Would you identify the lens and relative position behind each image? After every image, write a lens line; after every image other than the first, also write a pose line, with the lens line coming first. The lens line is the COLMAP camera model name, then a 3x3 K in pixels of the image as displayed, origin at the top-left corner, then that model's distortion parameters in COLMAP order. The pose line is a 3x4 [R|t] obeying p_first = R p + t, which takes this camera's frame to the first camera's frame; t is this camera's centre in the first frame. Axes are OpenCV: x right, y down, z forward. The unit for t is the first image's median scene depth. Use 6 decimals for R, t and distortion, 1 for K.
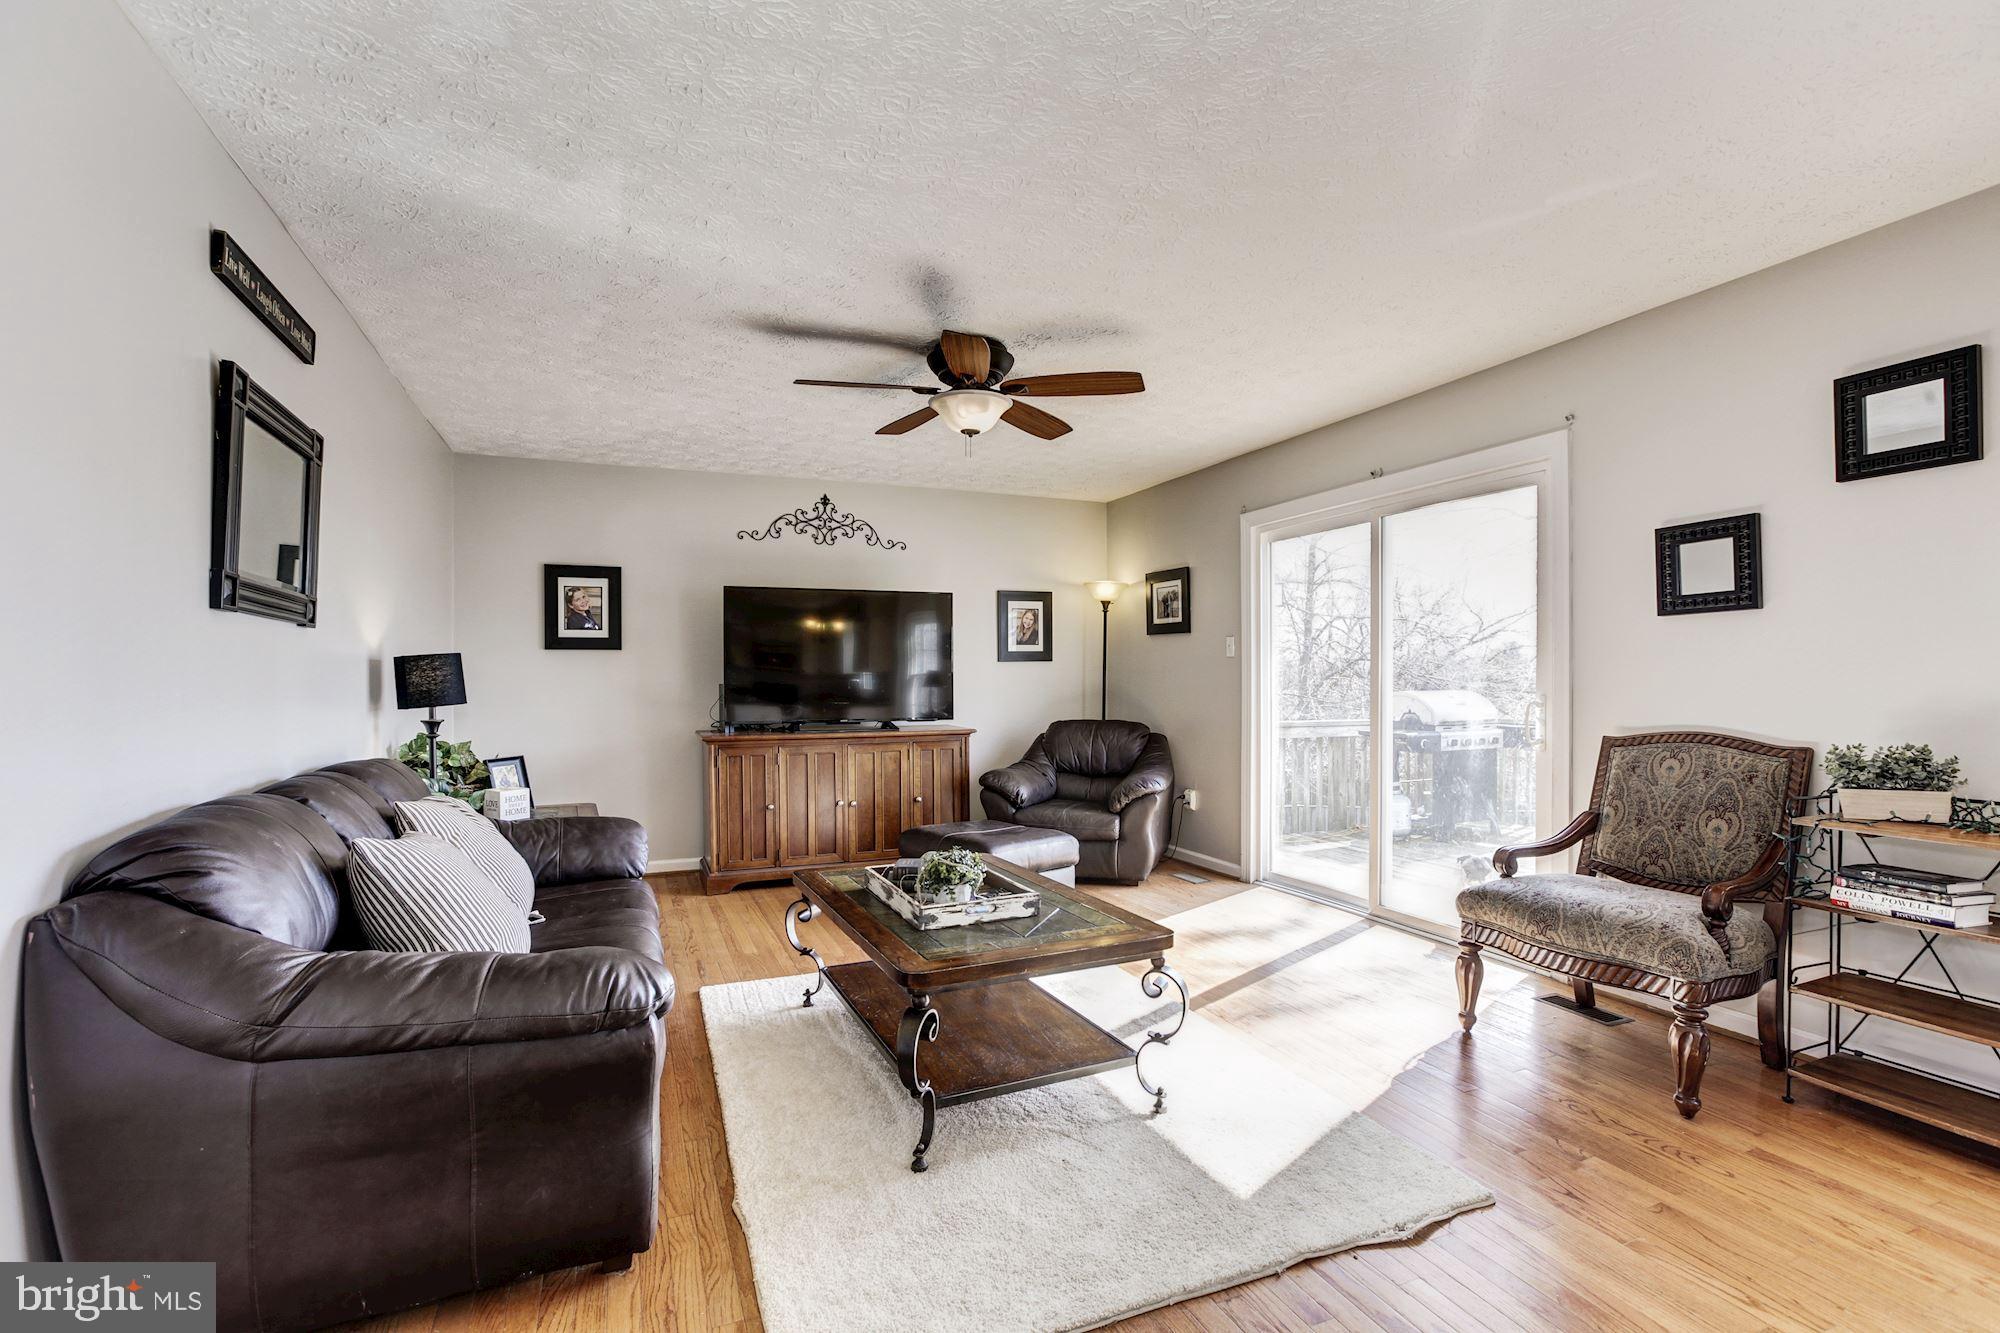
lens RADIAL K [[938.2, 0, 1000.0], [0, 938.2, 666.5], [0, 0, 1]] dist [-0.012862, 0.000814]
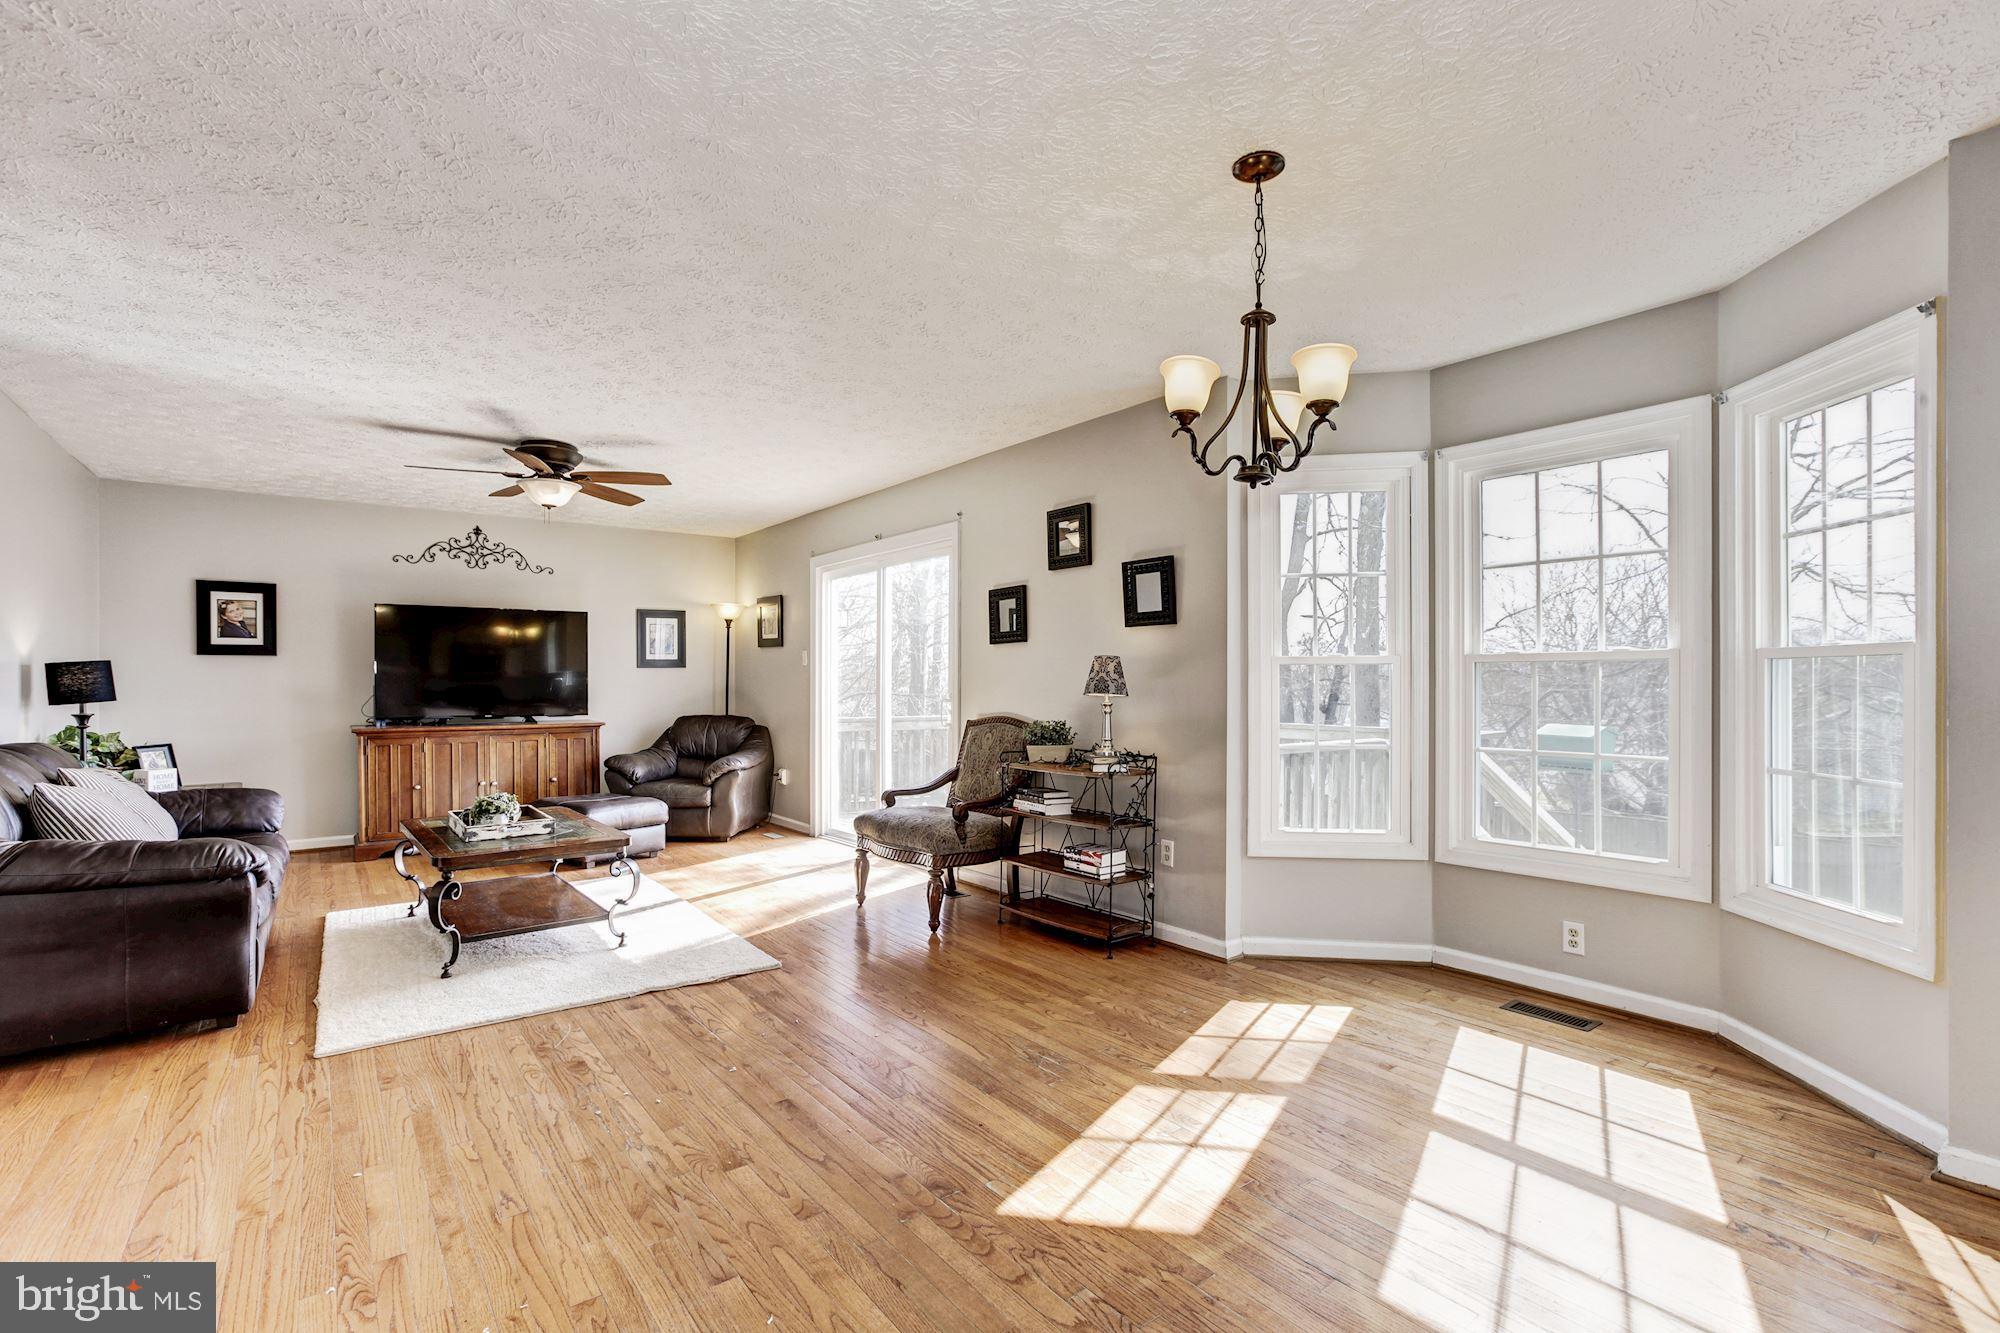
lens RADIAL K [[946.1, 0, 982.1], [0, 946.1, 674.2], [0, 0, 1]] dist [0.000285, 0.011586]
pose [[0.974337, 0.005563, 0.225026, 0.254915], [-0.006769, 0.999967, 0.004590, -0.009303], [-0.224992, -0.005995, 0.974342, -0.475111]]
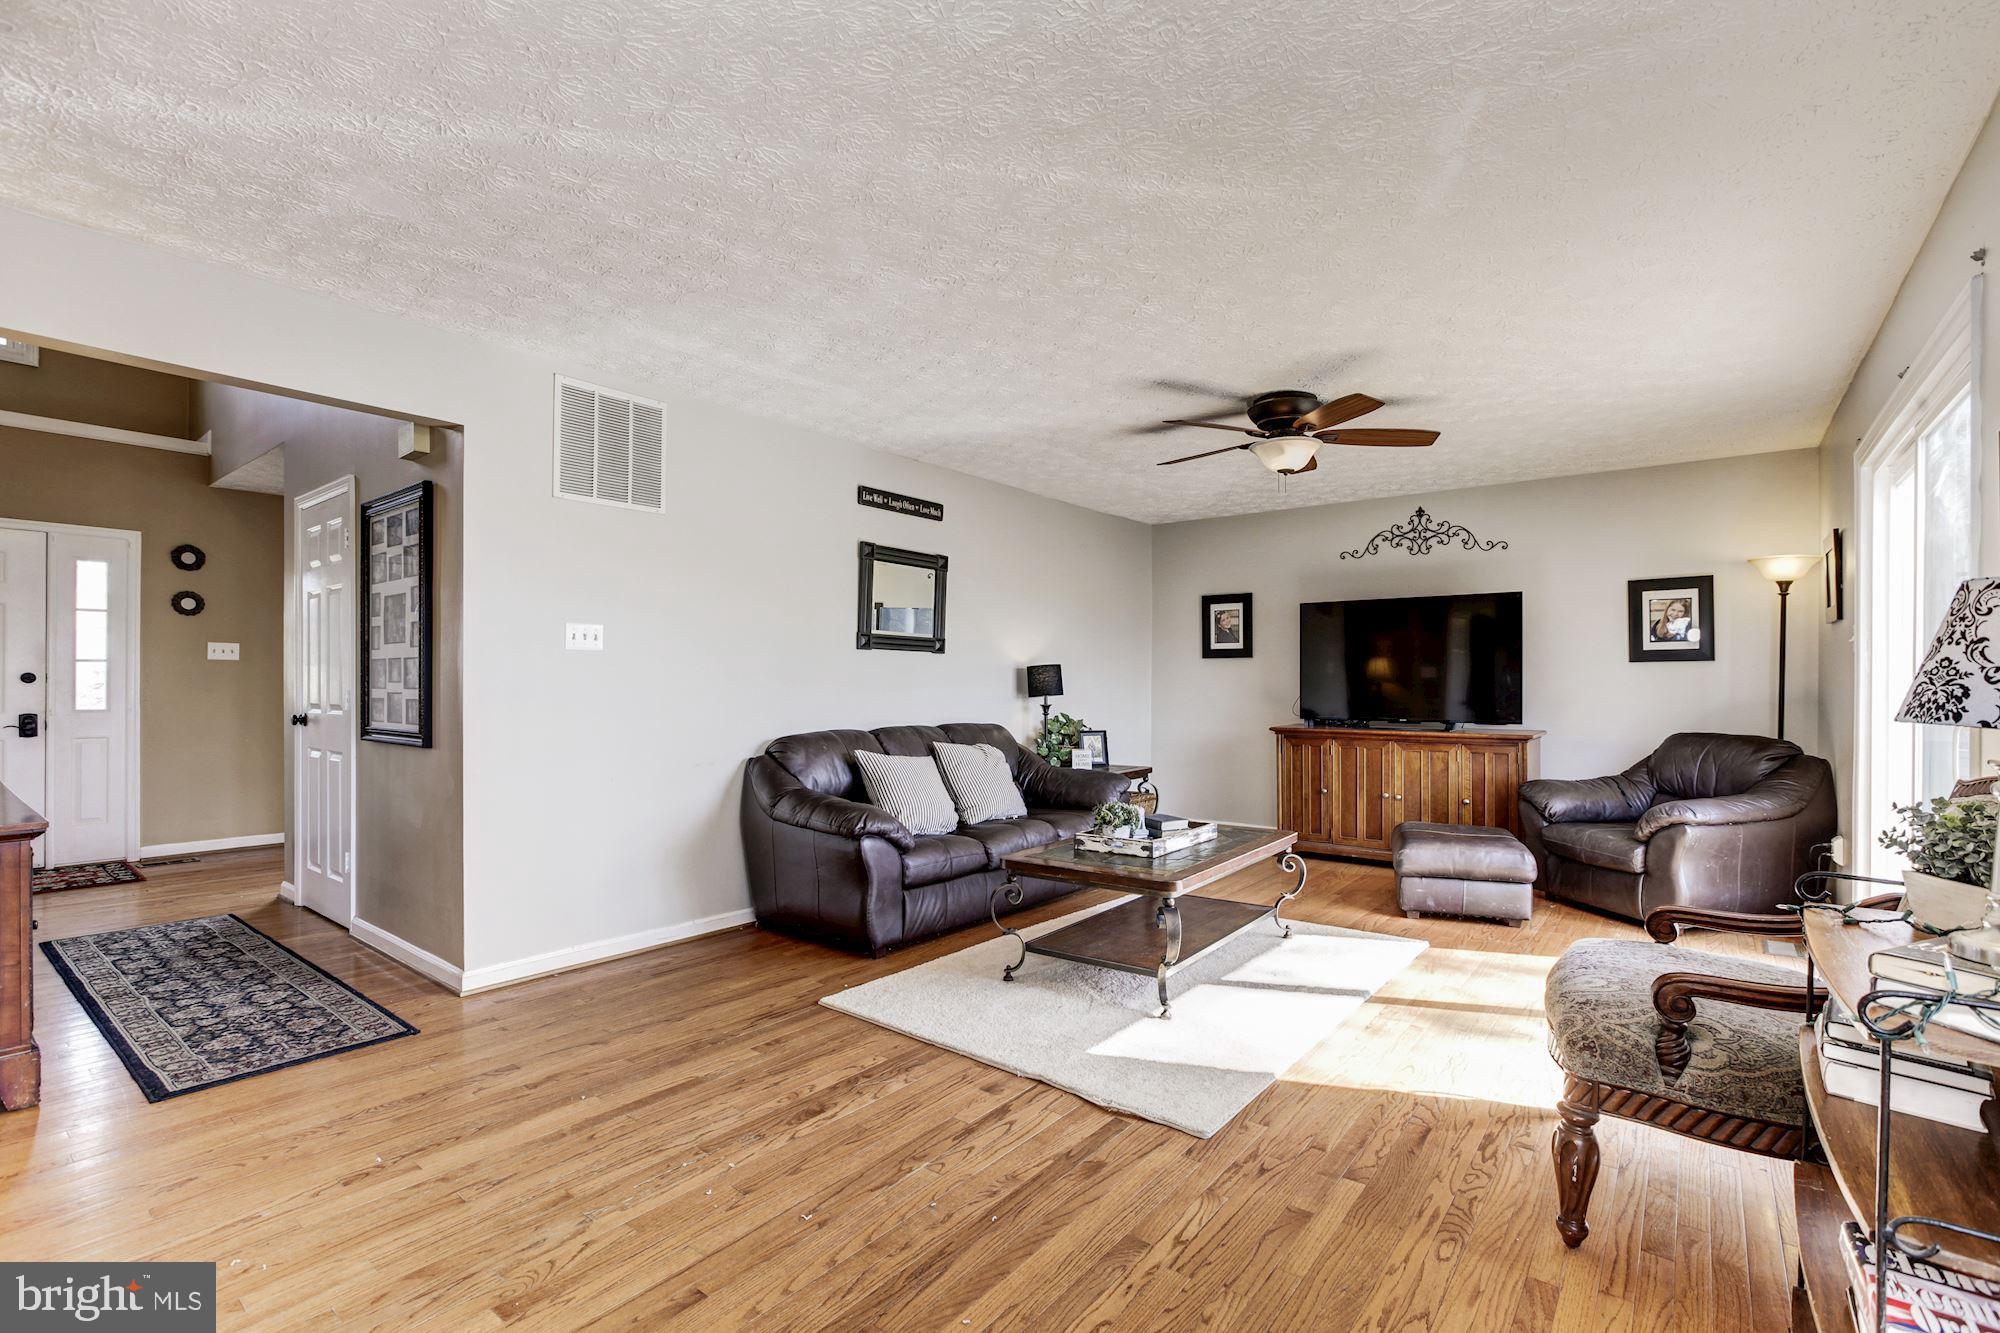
lens RADIAL K [[894.0, 0, 969.2], [0, 894.0, 677.1], [0, 0, 1]] dist [-0.026082, 0.000327]
pose [[0.470469, 0.001420, -0.882415, 0.701331], [0.007414, 0.999957, 0.005562, -0.001215], [0.882385, -0.009159, 0.470438, 0.120455]]
